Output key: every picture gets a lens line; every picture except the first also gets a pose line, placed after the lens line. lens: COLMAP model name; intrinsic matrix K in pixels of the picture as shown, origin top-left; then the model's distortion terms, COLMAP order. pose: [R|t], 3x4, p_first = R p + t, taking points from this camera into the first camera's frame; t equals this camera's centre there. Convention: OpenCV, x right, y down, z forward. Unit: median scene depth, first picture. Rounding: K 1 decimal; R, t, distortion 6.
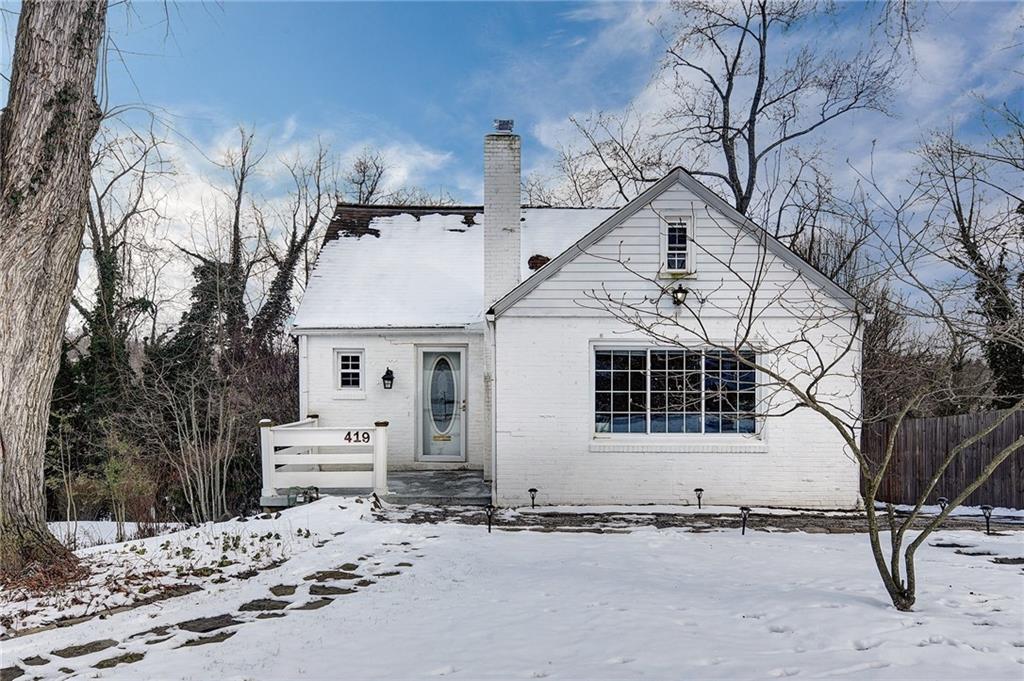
lens RADIAL K [[444.4, 0, 512.0], [0, 444.4, 358.5], [0, 0, 1]] dist [-0.003360, 0.000092]
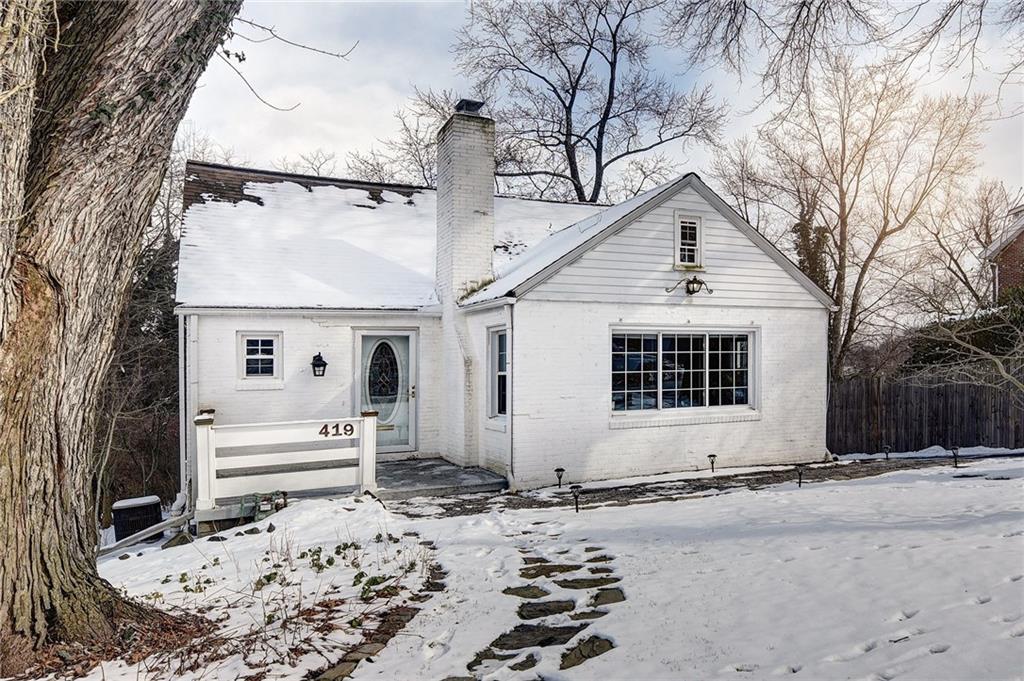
lens RADIAL K [[441.4, 0, 512.0], [0, 441.4, 340.5], [0, 0, 1]] dist [-0.002194, 0.000122]
pose [[0.951559, 0.001389, 0.307463, -0.355077], [0.000777, 0.999976, -0.006924, 0.004653], [-0.307465, 0.006827, 0.951535, 0.061102]]
